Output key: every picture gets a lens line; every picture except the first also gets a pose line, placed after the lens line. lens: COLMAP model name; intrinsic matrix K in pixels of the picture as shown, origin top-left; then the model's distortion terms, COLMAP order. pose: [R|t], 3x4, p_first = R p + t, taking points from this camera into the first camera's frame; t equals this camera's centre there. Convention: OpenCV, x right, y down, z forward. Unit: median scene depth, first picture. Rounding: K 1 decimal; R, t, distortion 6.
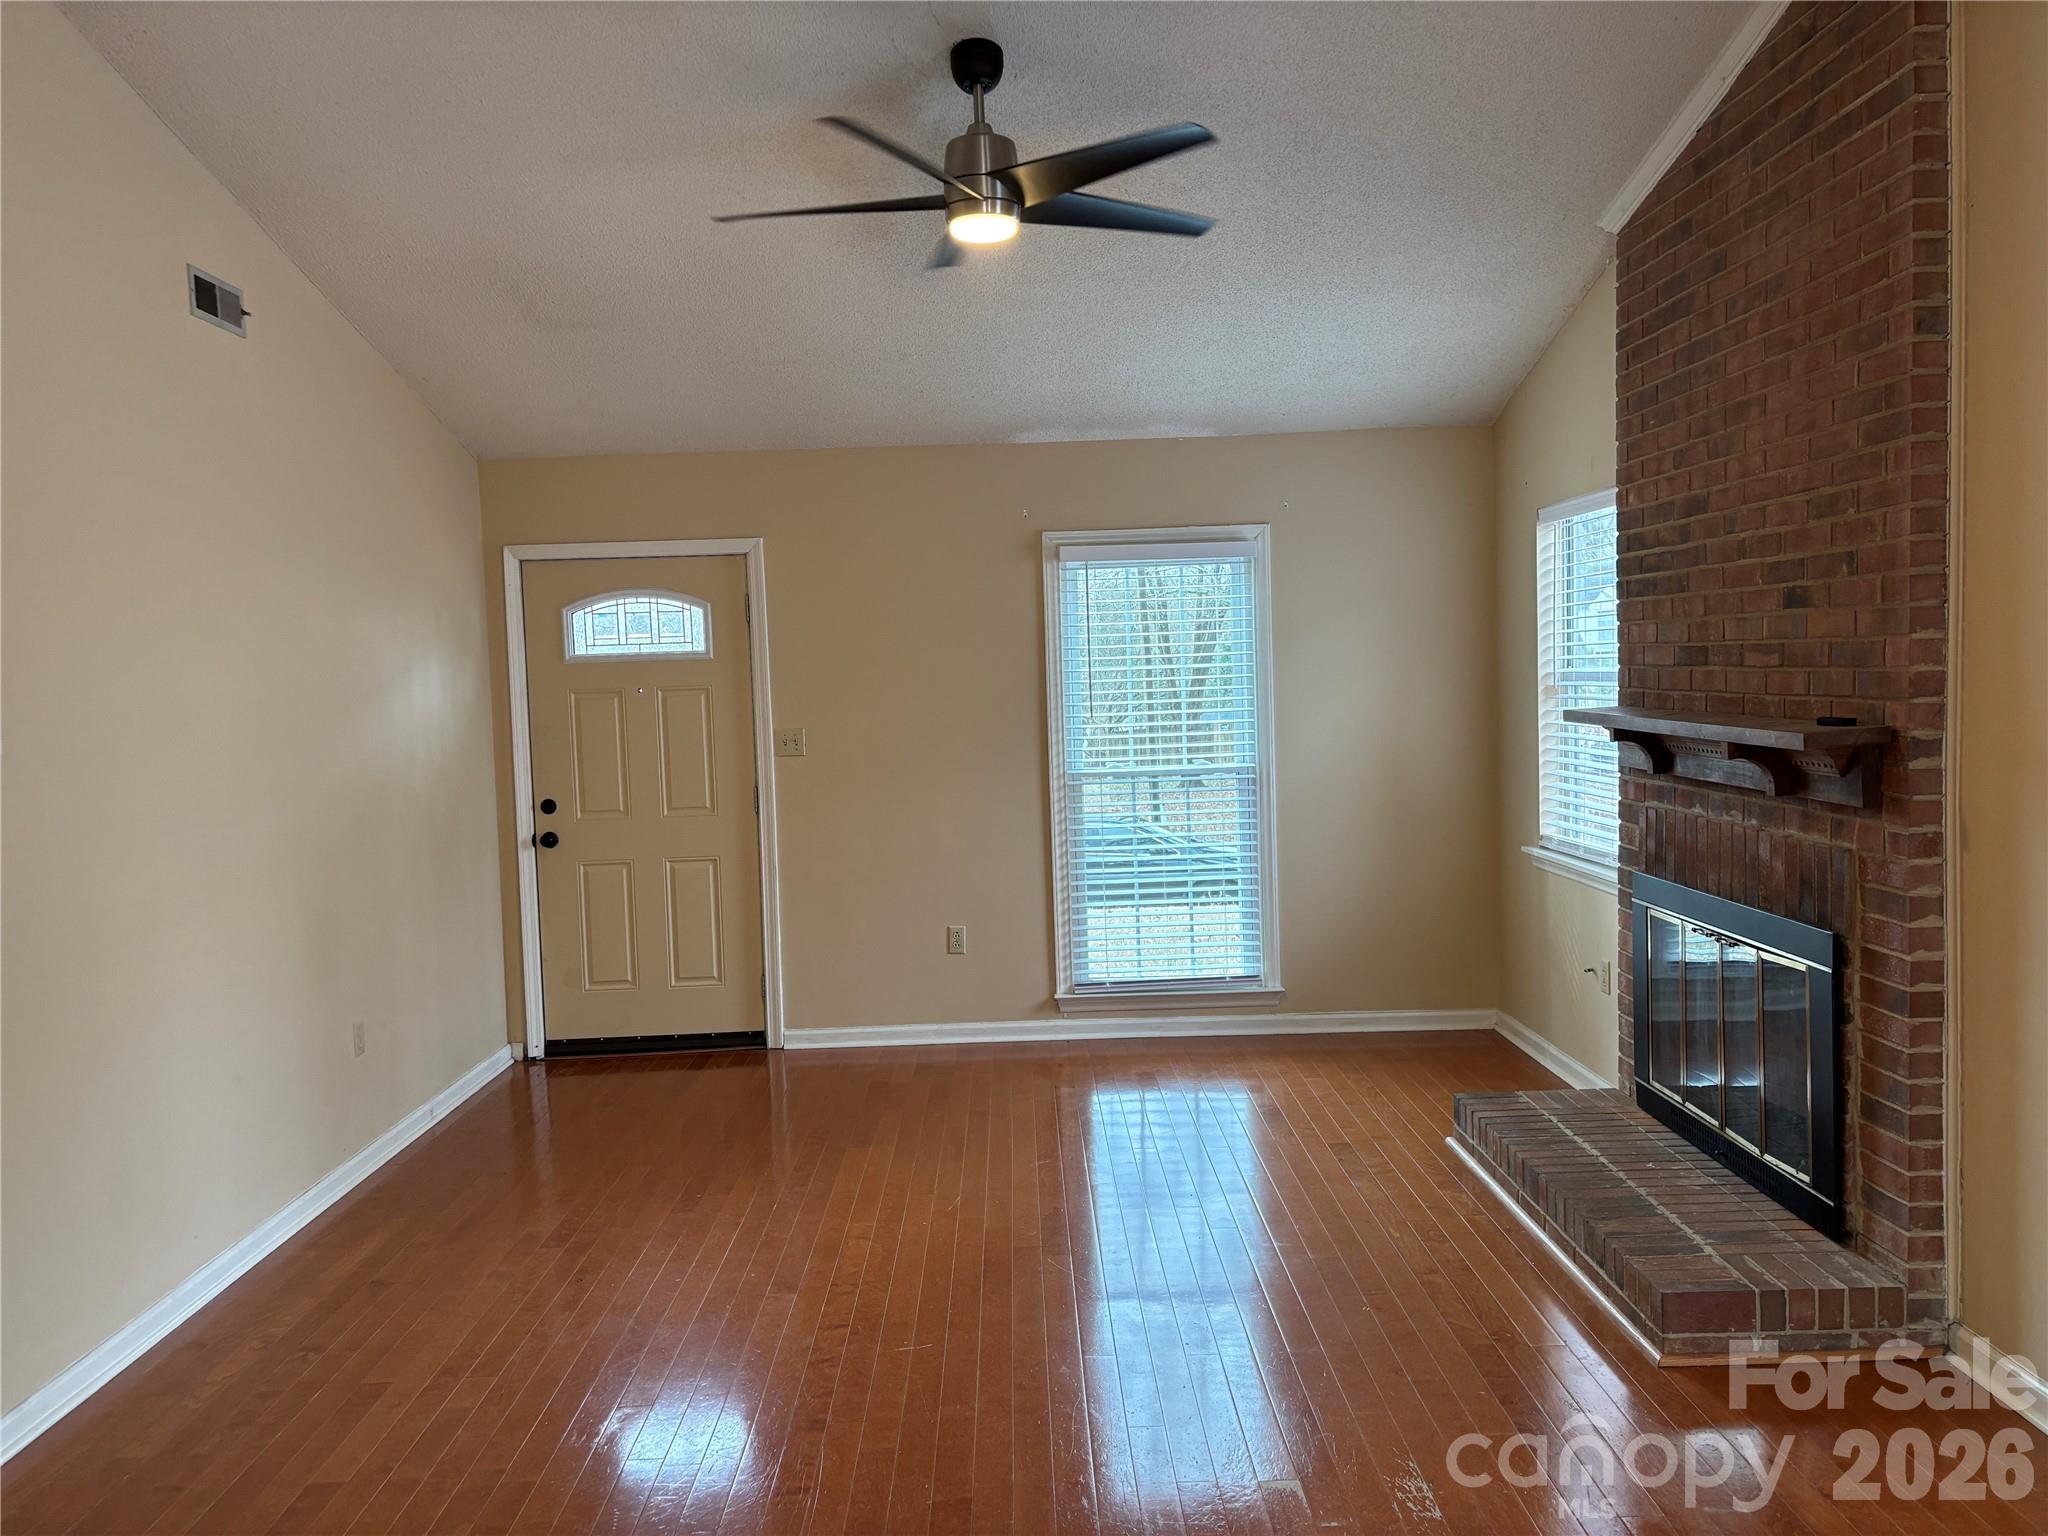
lens RADIAL K [[1534.8, 0, 1016.9], [0, 1534.8, 780.7], [0, 0, 1]] dist [0.091382, -0.128105]
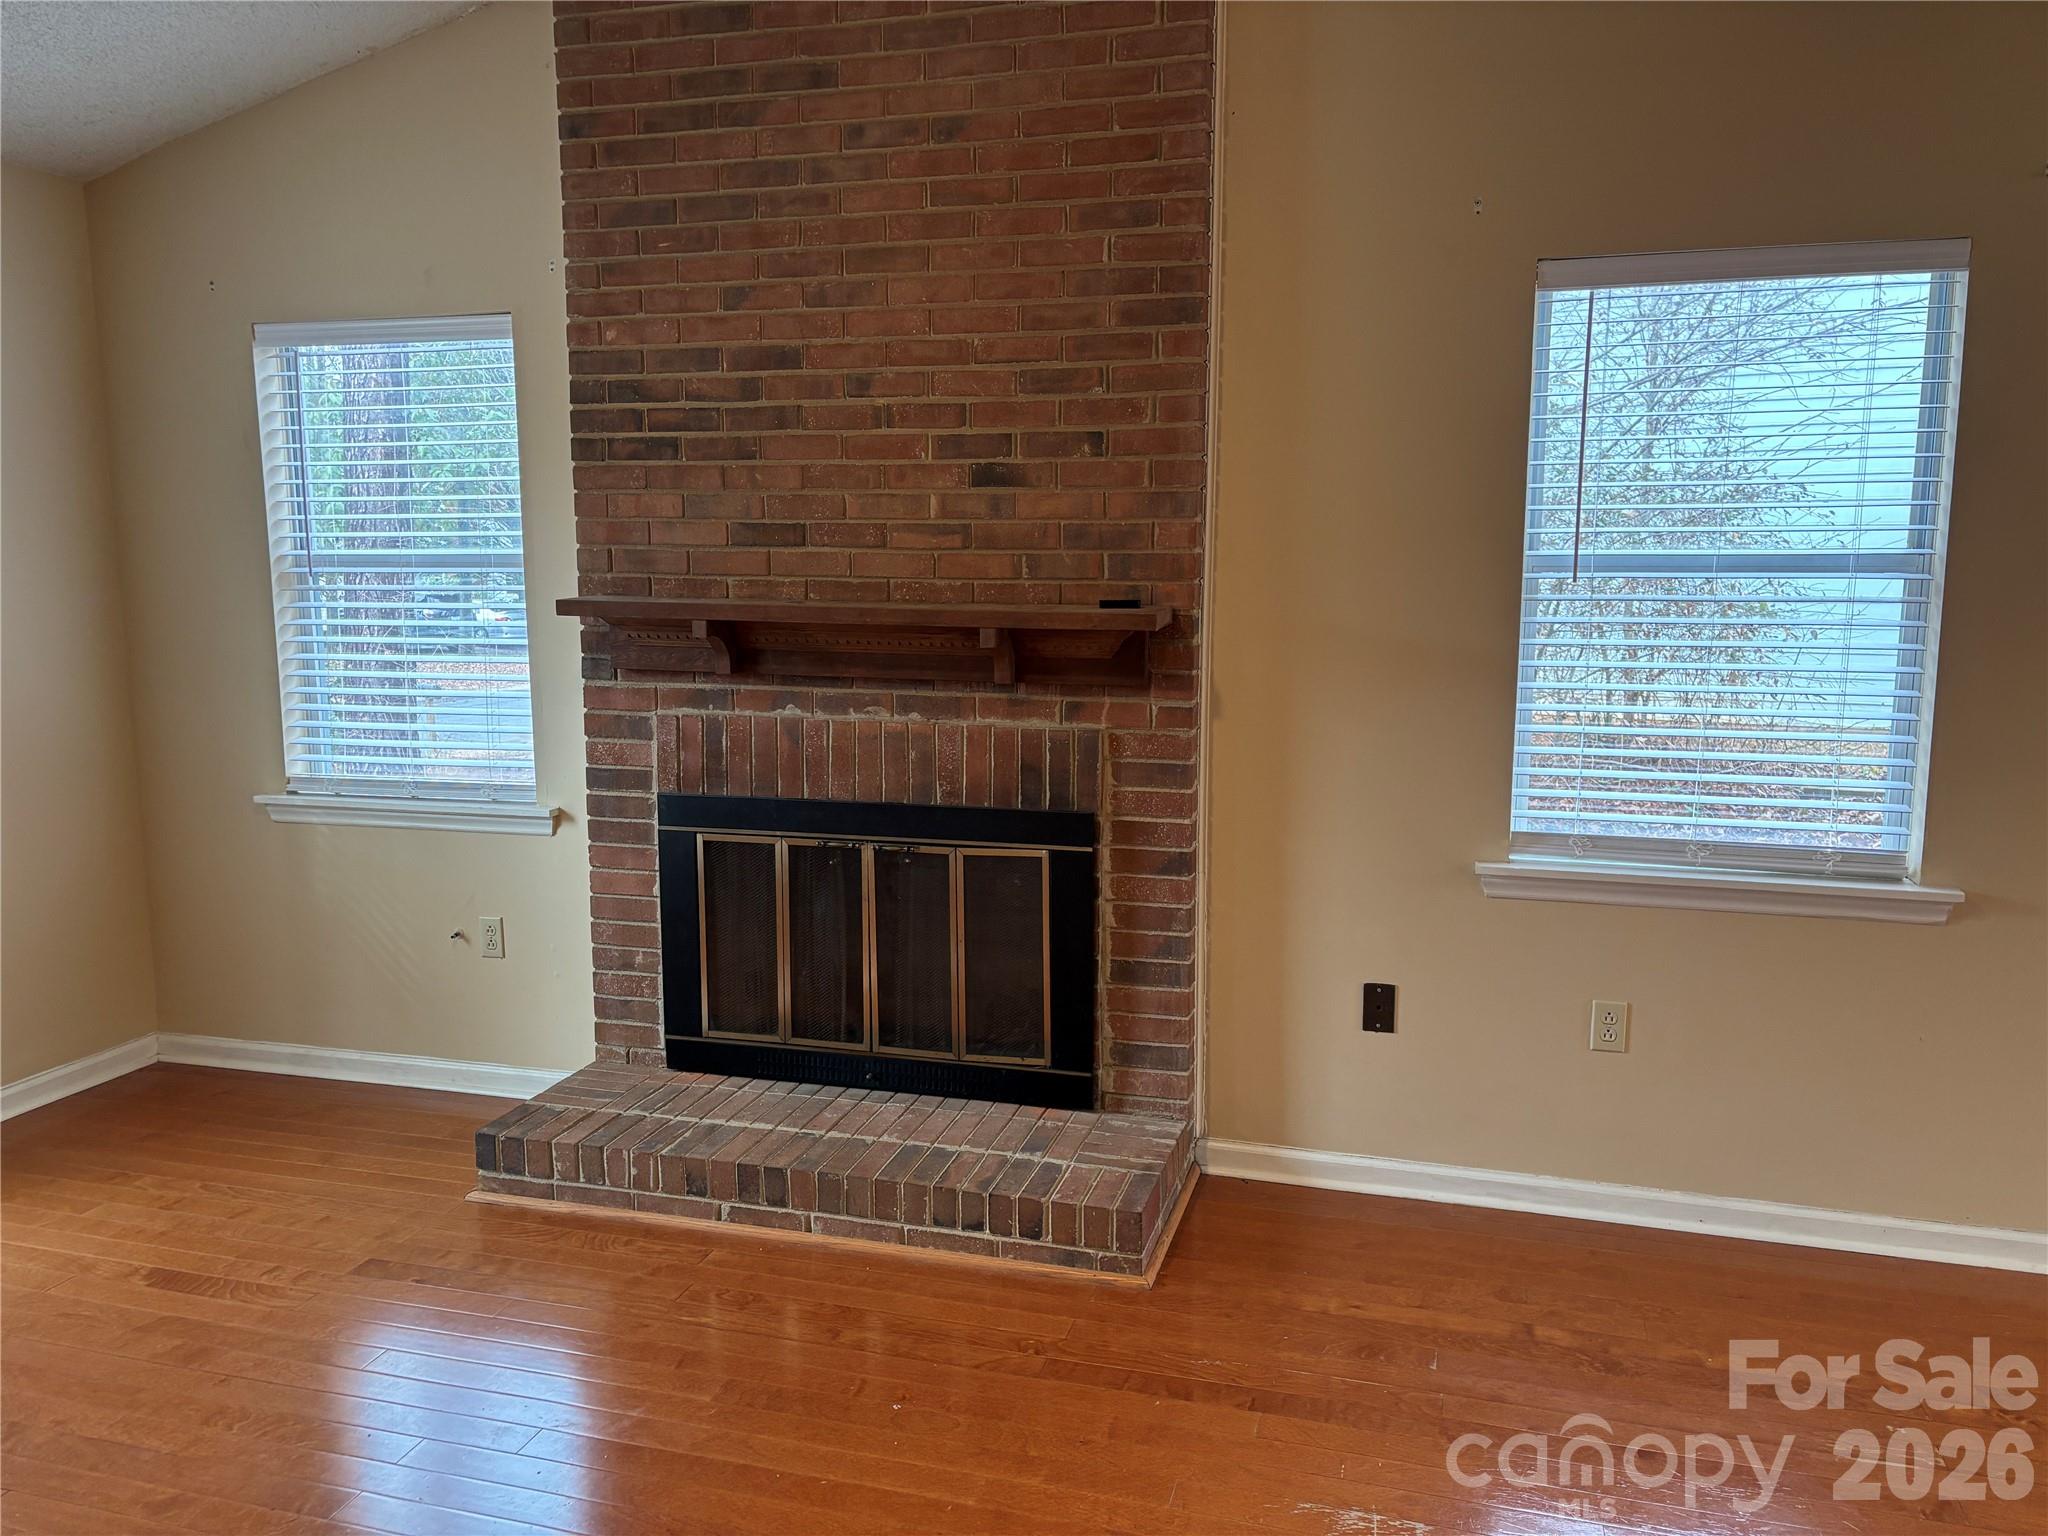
lens RADIAL K [[1534.8, 0, 1016.9], [0, 1534.8, 780.7], [0, 0, 1]] dist [0.091382, -0.128105]
pose [[0.295222, -0.109180, 0.949170, -0.304467], [0.062588, 0.993525, 0.094816, -0.014485], [-0.953376, 0.031415, 0.300144, 0.517625]]
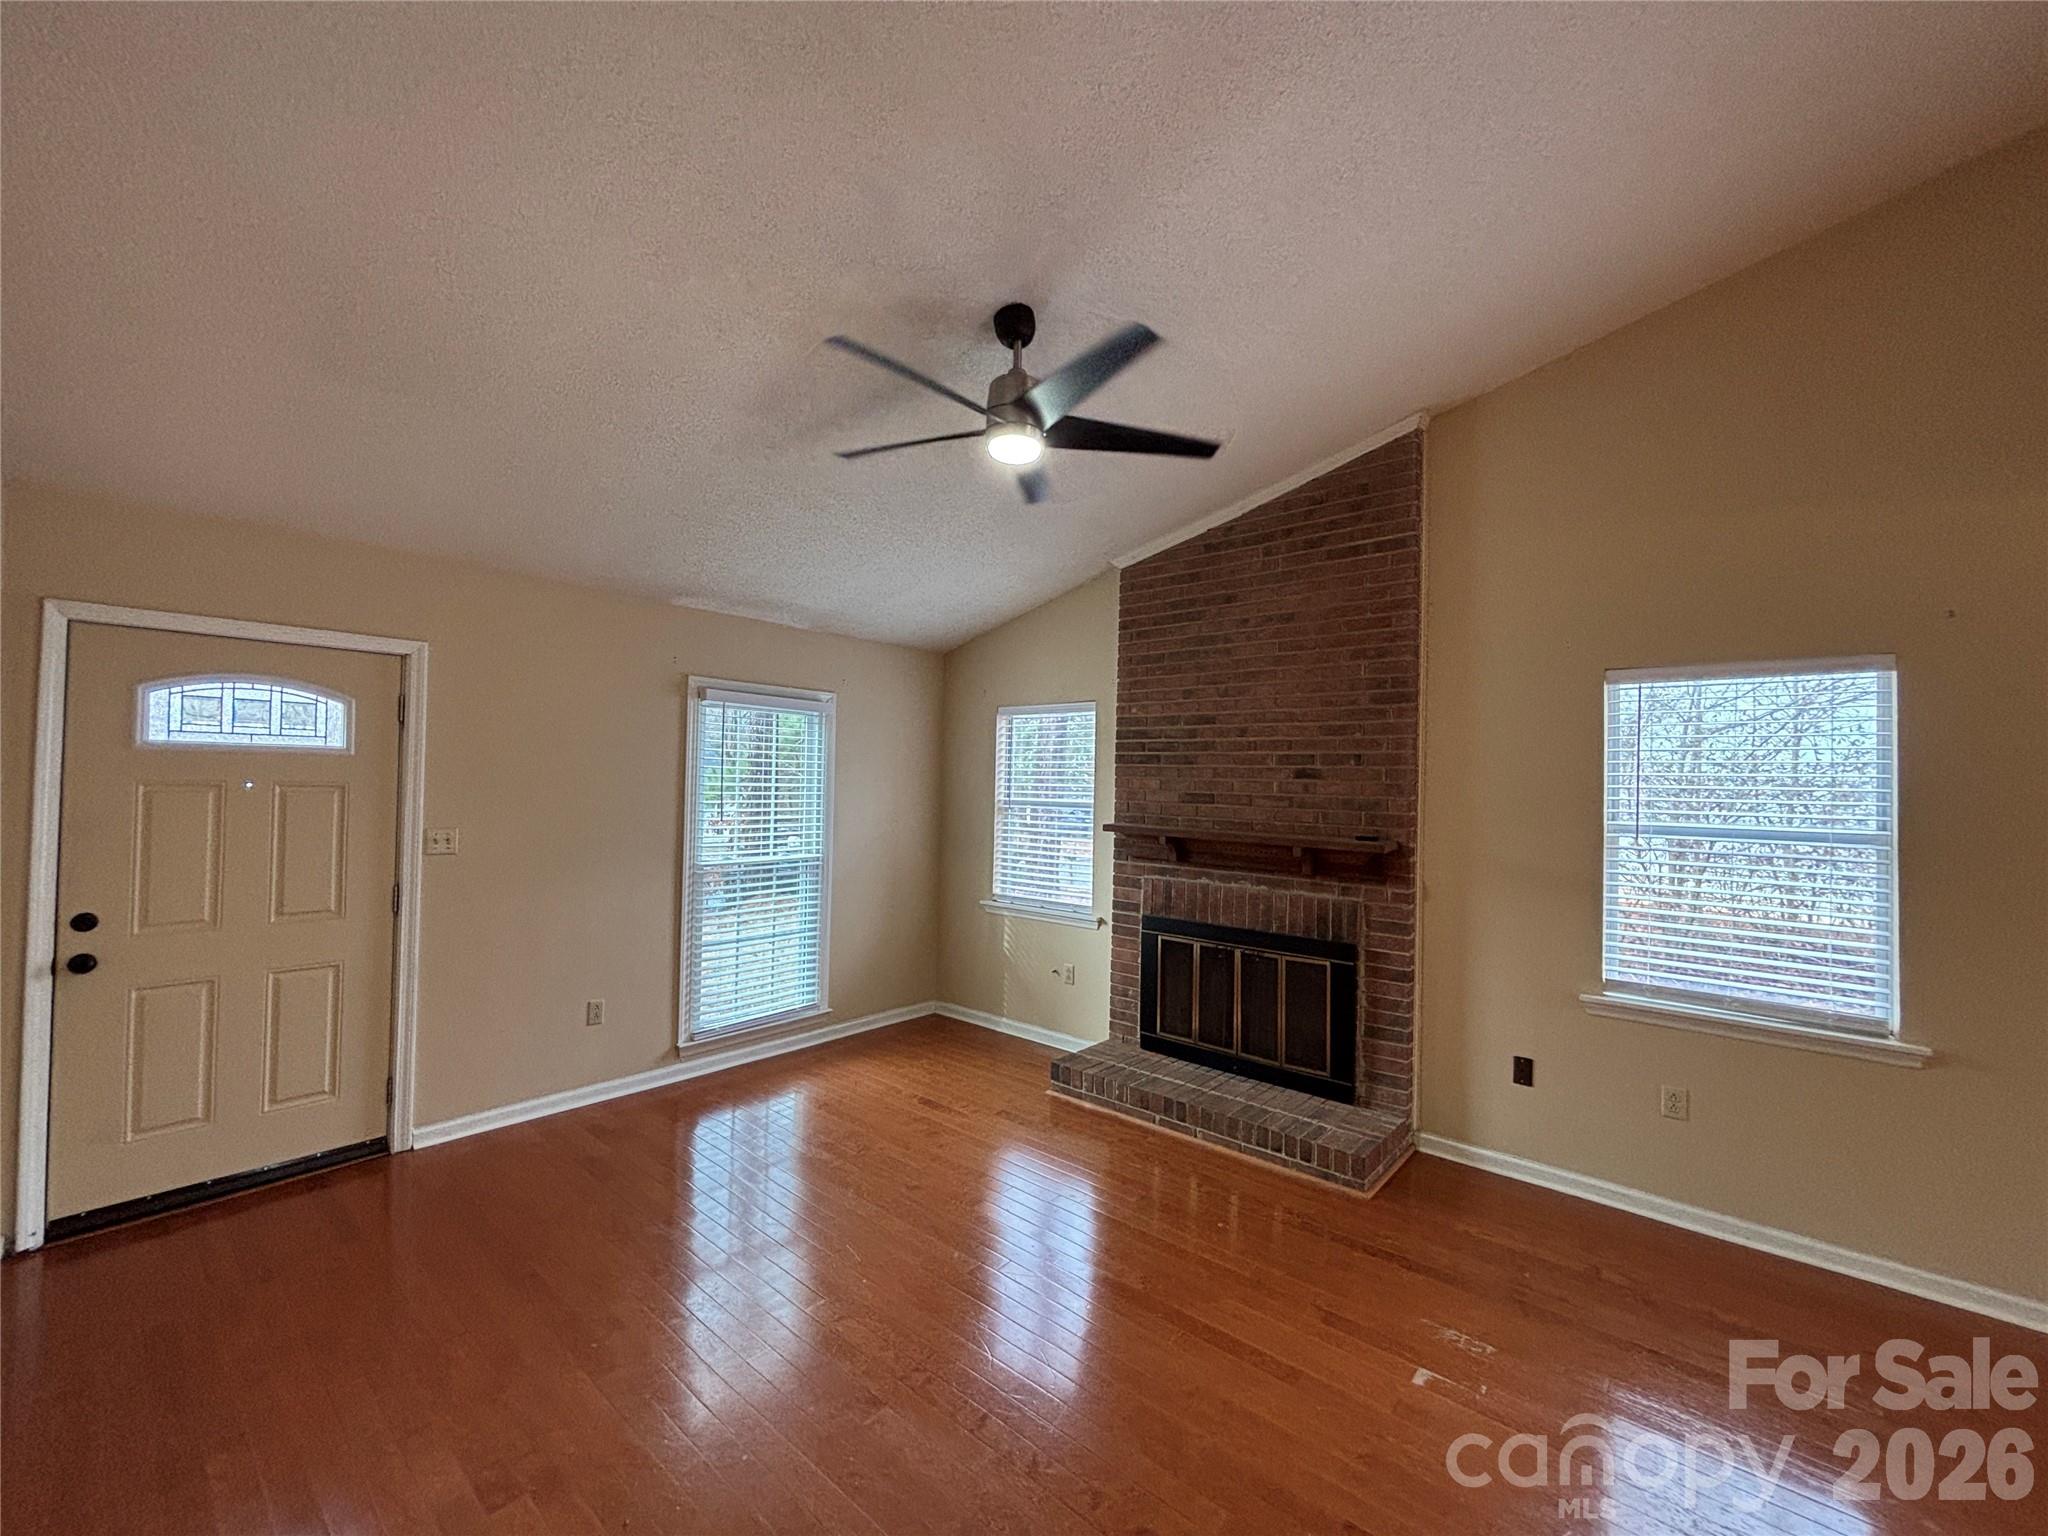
lens RADIAL K [[831.9, 0, 1027.9], [0, 831.9, 778.5], [0, 0, 1]] dist [0.002010, -0.000182]
pose [[0.661578, 0.051670, 0.748094, -0.382510], [0.011763, 0.996785, -0.079250, -0.022853], [-0.749784, 0.061230, 0.658844, 0.417598]]
